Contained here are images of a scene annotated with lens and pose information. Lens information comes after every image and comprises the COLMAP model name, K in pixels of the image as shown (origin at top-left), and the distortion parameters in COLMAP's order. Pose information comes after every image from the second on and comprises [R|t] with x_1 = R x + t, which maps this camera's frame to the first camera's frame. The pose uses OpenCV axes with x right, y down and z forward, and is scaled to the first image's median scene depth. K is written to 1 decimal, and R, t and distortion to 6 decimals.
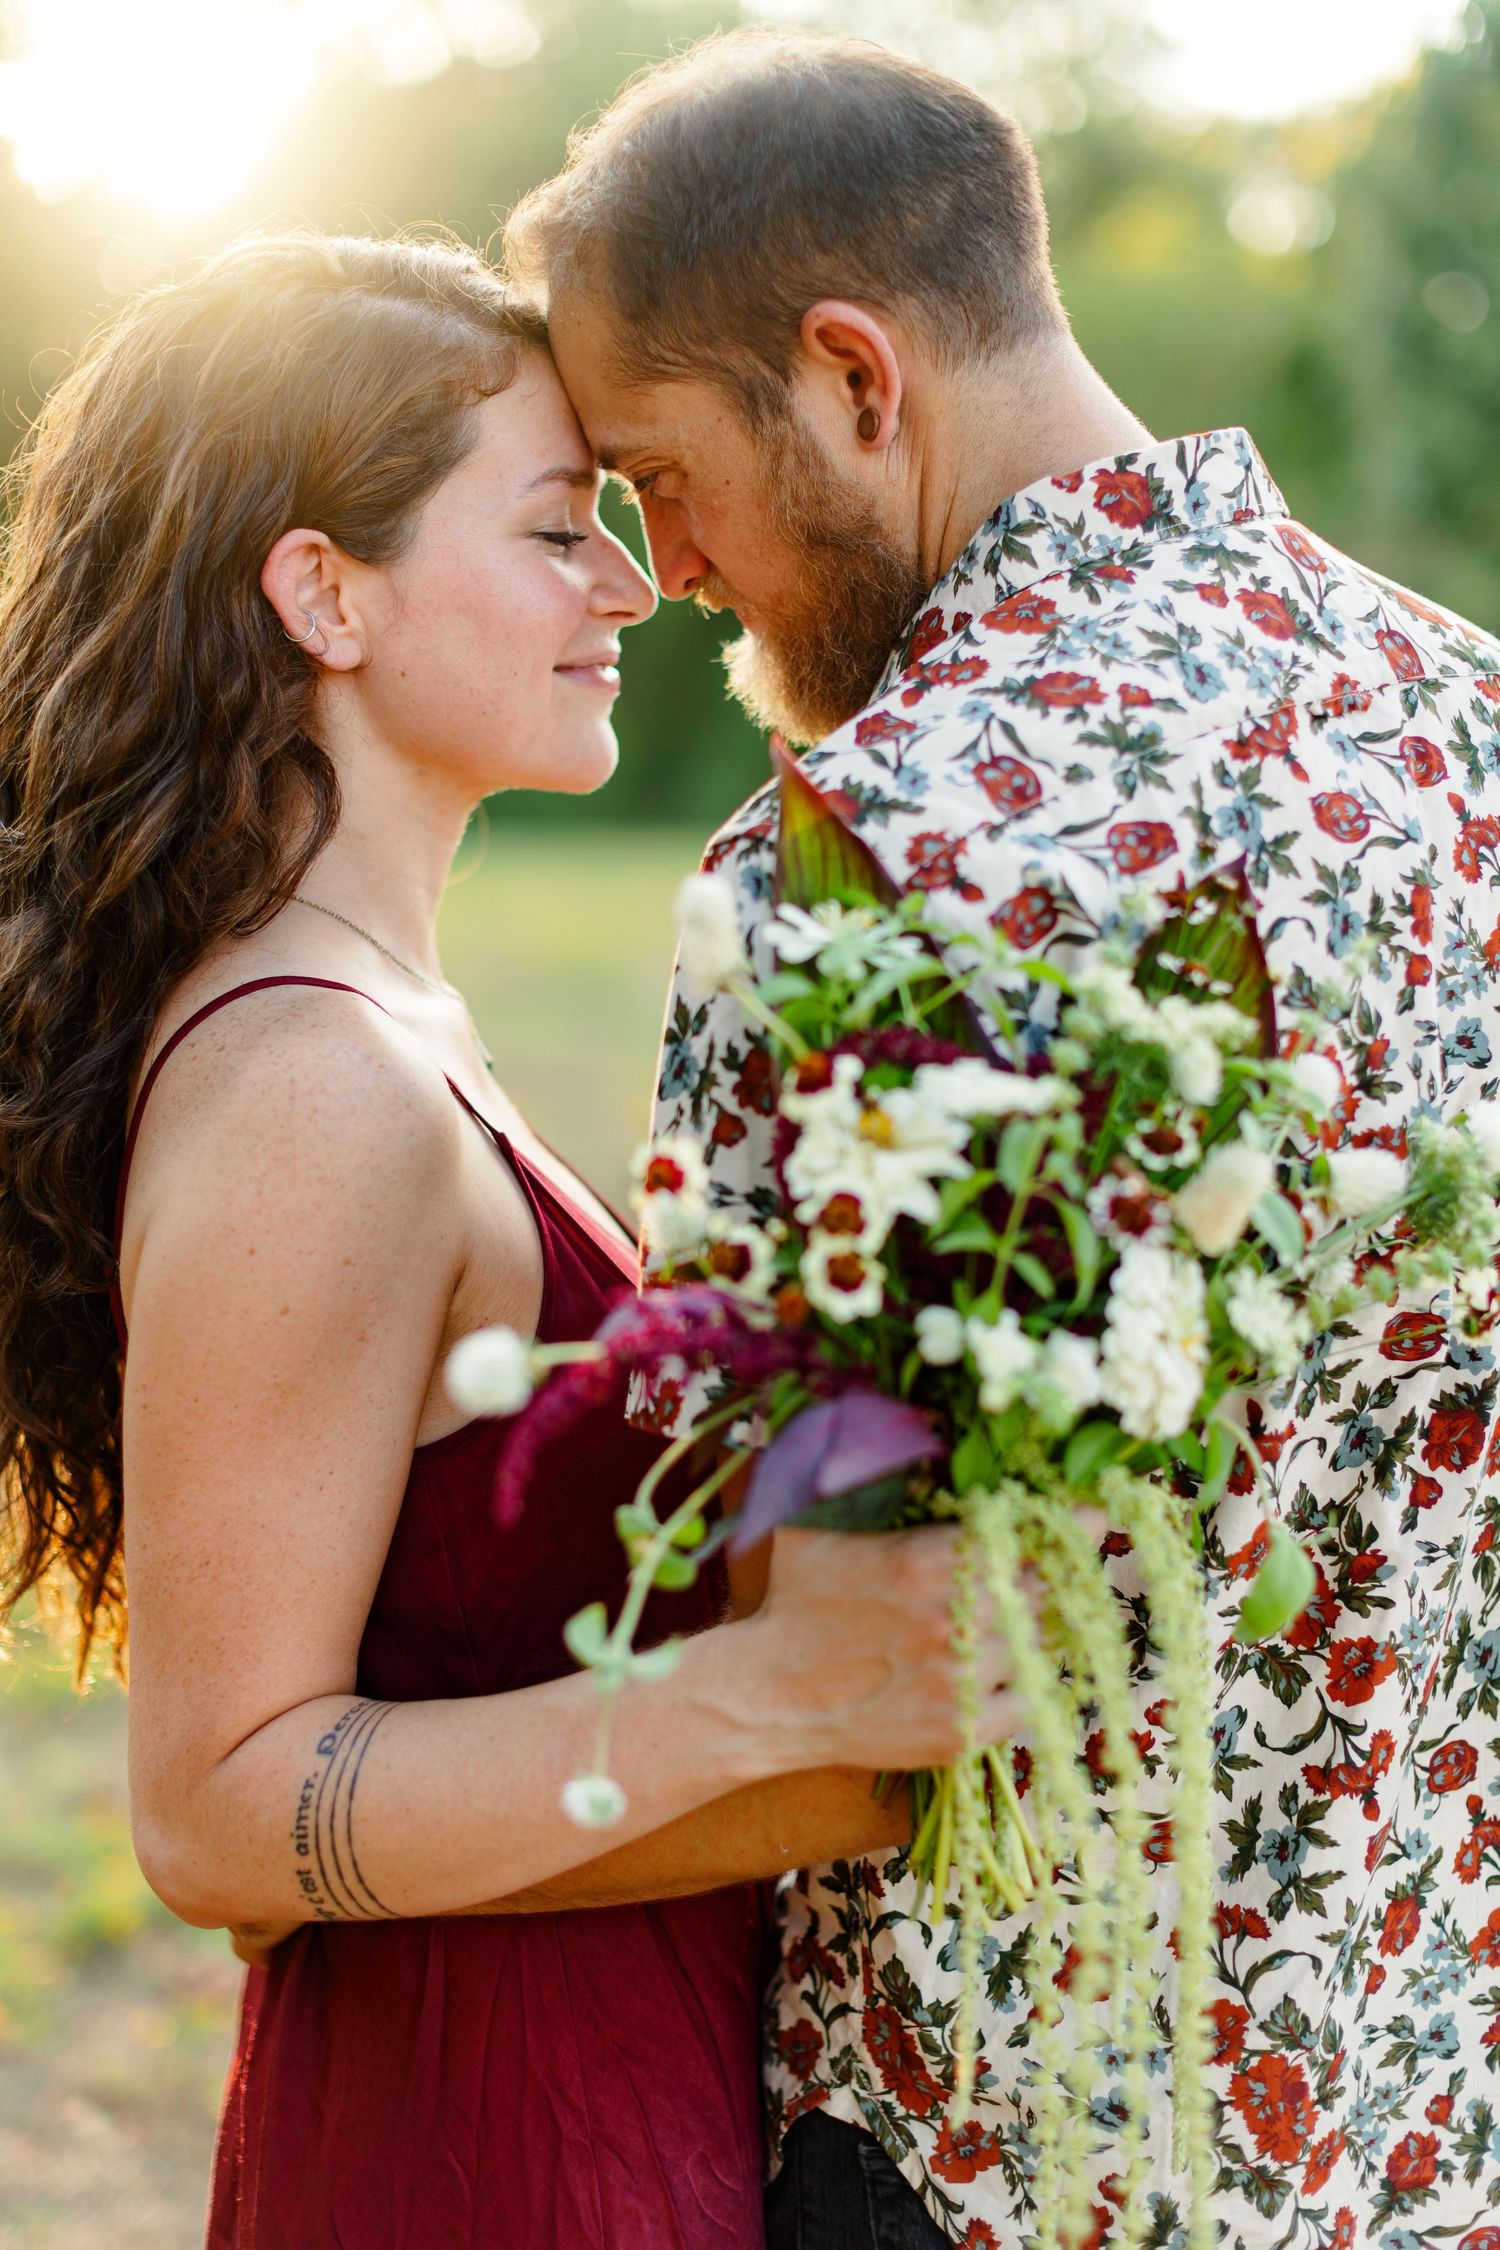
lens RADIAL K [[3123.4, 0, 833.4], [0, 3123.4, 1132.6], [0, 0, 1]] dist [0.021562, 0.955816]
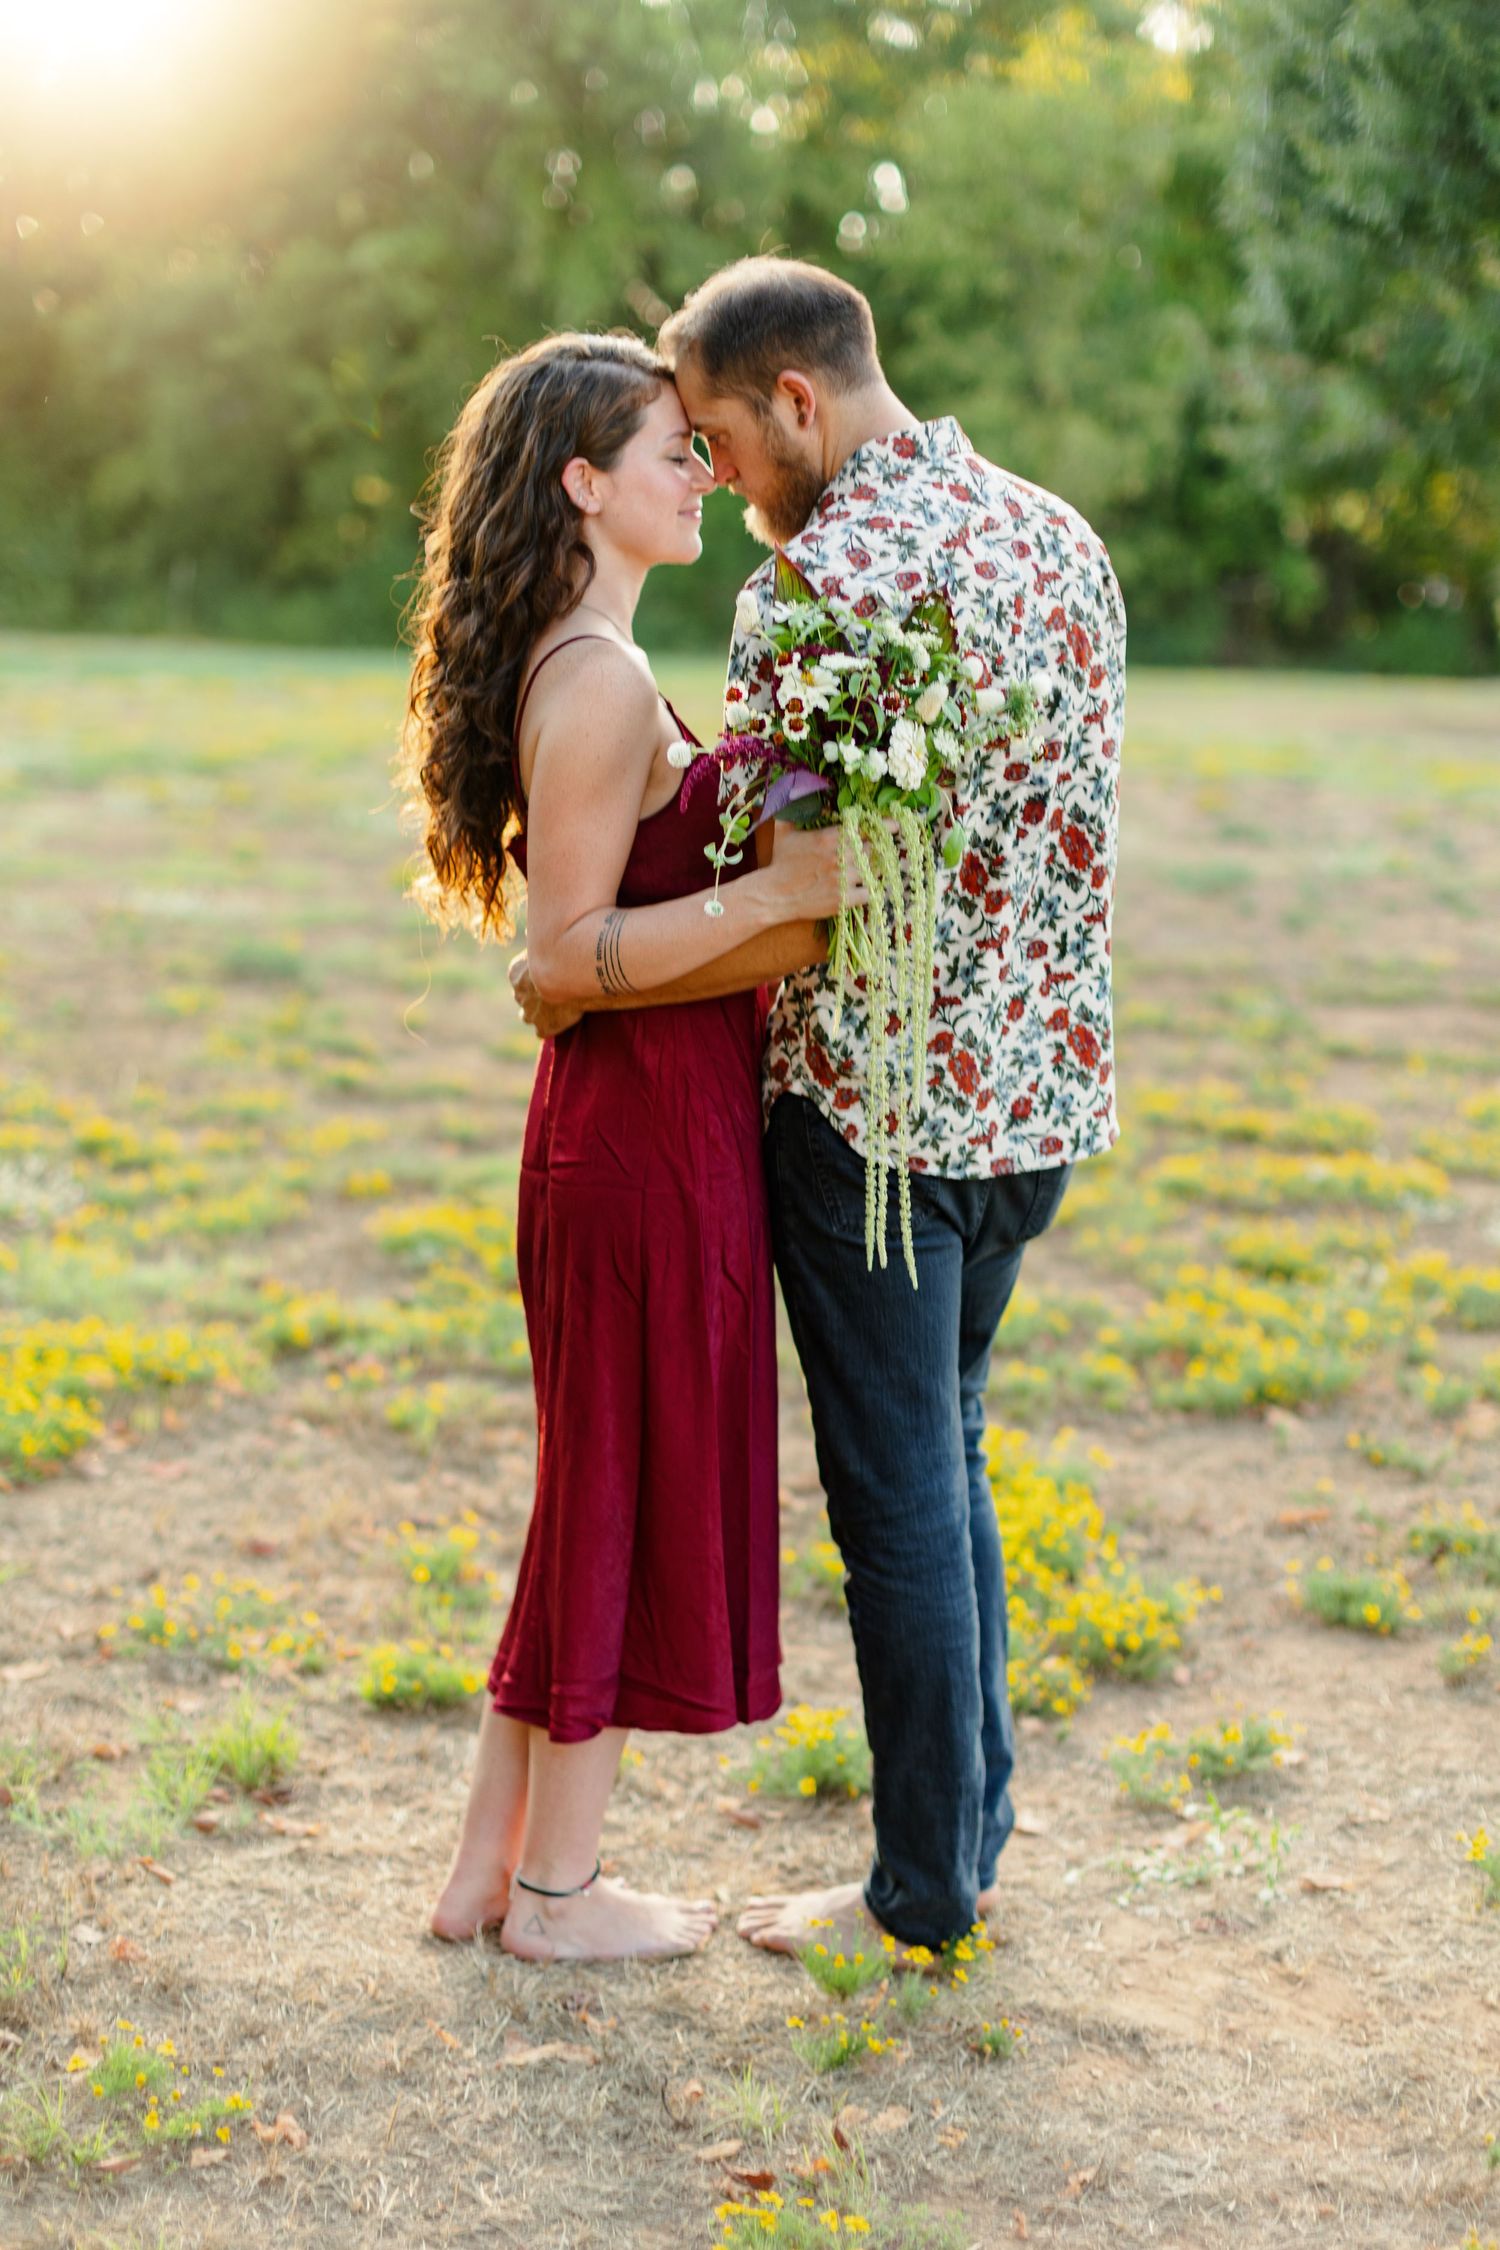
lens RADIAL K [[3362.2, 0, 750.0], [0, 3362.2, 1125.0], [0, 0, 1]] dist [-0.017278, 0.035473]
pose [[0.999981, -0.005521, 0.002640, -0.044824], [0.005387, 0.998819, 0.048290, 0.220739], [-0.002903, -0.048275, 0.998830, -1.791141]]
